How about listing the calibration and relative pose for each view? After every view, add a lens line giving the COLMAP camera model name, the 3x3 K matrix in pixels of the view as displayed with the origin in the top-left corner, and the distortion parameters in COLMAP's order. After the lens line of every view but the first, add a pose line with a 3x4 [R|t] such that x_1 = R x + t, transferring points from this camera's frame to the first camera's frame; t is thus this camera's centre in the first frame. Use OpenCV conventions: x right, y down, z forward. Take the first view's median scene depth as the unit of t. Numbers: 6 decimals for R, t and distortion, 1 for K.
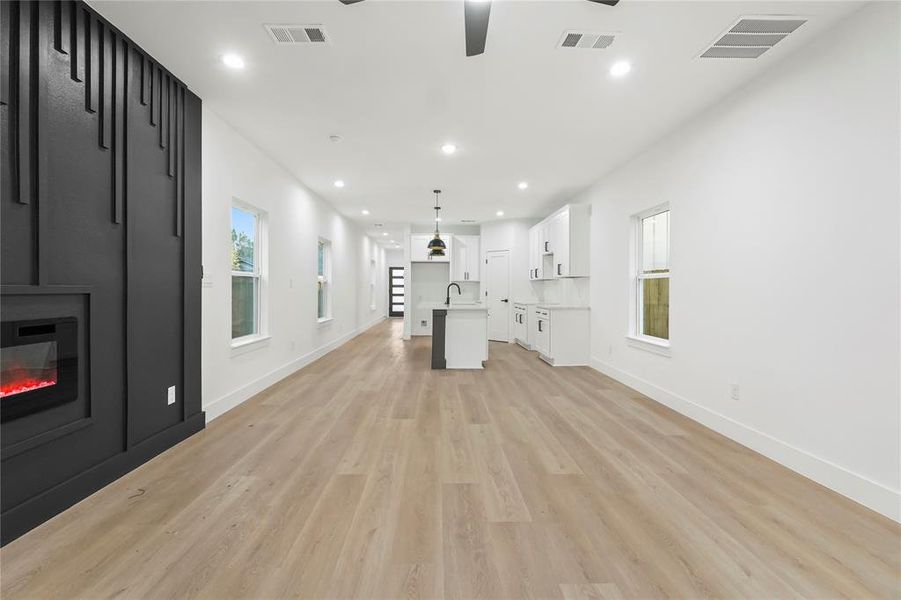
lens RADIAL K [[415.8, 0, 450.3], [0, 415.8, 294.9], [0, 0, 1]] dist [-0.003124, -0.000606]
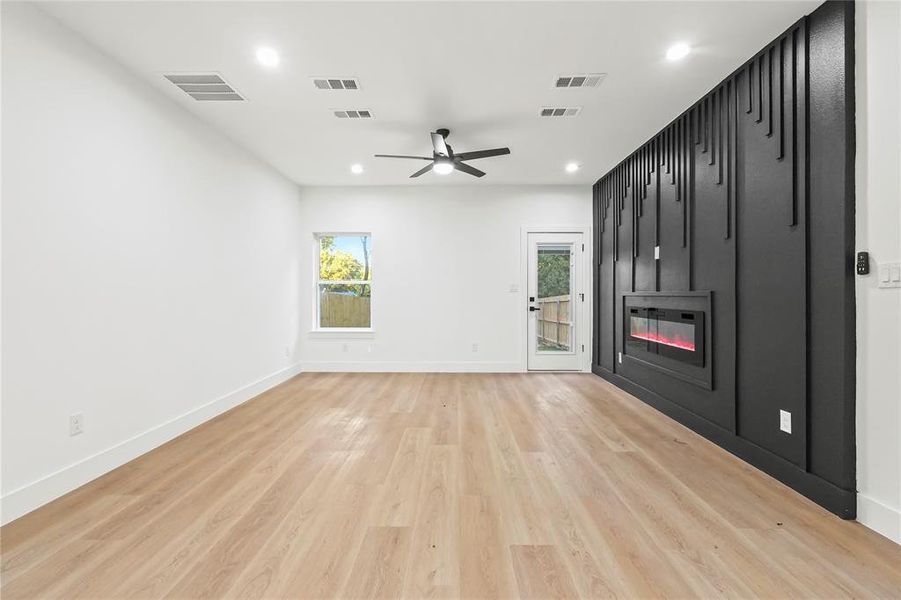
lens RADIAL K [[415.8, 0, 450.3], [0, 415.8, 294.9], [0, 0, 1]] dist [-0.003124, -0.000606]
pose [[-0.998879, -0.001495, 0.047312, -0.042915], [-0.000876, 0.999914, 0.013110, -0.018138], [-0.047327, 0.013054, -0.998794, 1.718544]]
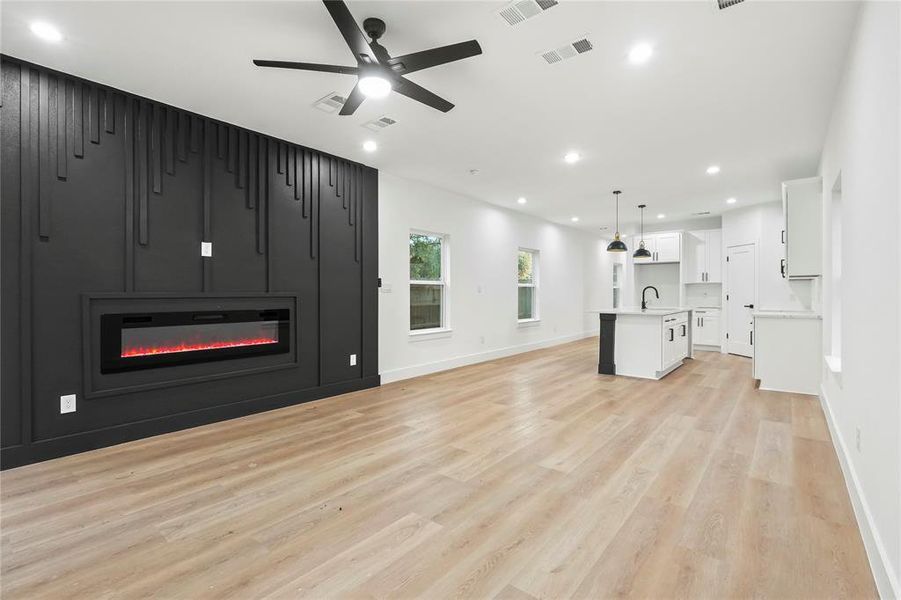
lens RADIAL K [[415.8, 0, 450.3], [0, 415.8, 294.9], [0, 0, 1]] dist [-0.003124, -0.000606]
pose [[0.756492, -0.000038, -0.654003, 0.618524], [-0.005040, 0.999970, -0.005889, -0.002323], [0.653984, 0.007751, 0.756469, 0.024020]]
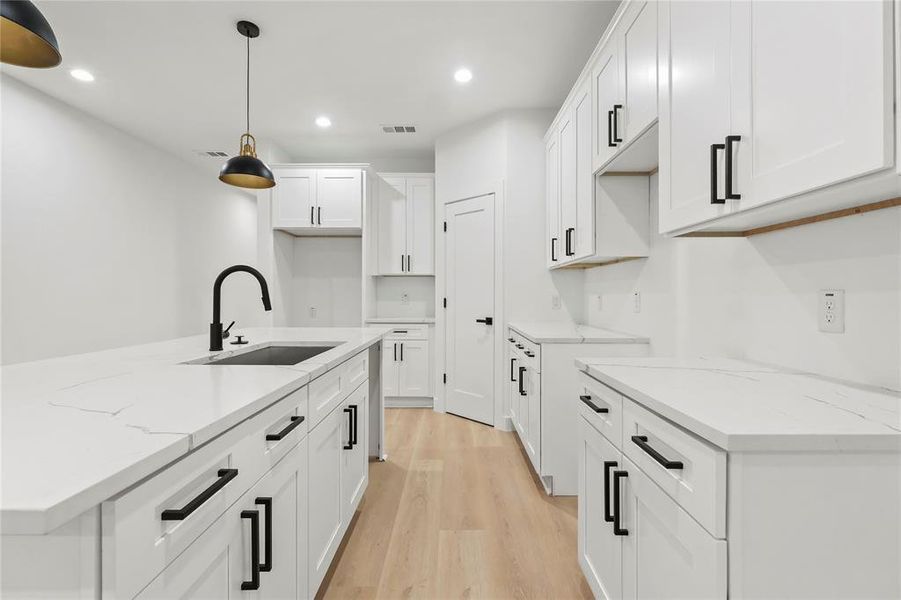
lens RADIAL K [[415.8, 0, 450.3], [0, 415.8, 294.9], [0, 0, 1]] dist [-0.003124, -0.000606]
pose [[0.999217, -0.001245, -0.039541, 0.319829], [0.000727, 0.999914, -0.013105, -0.016480], [0.039554, 0.013066, 0.999132, 1.698290]]
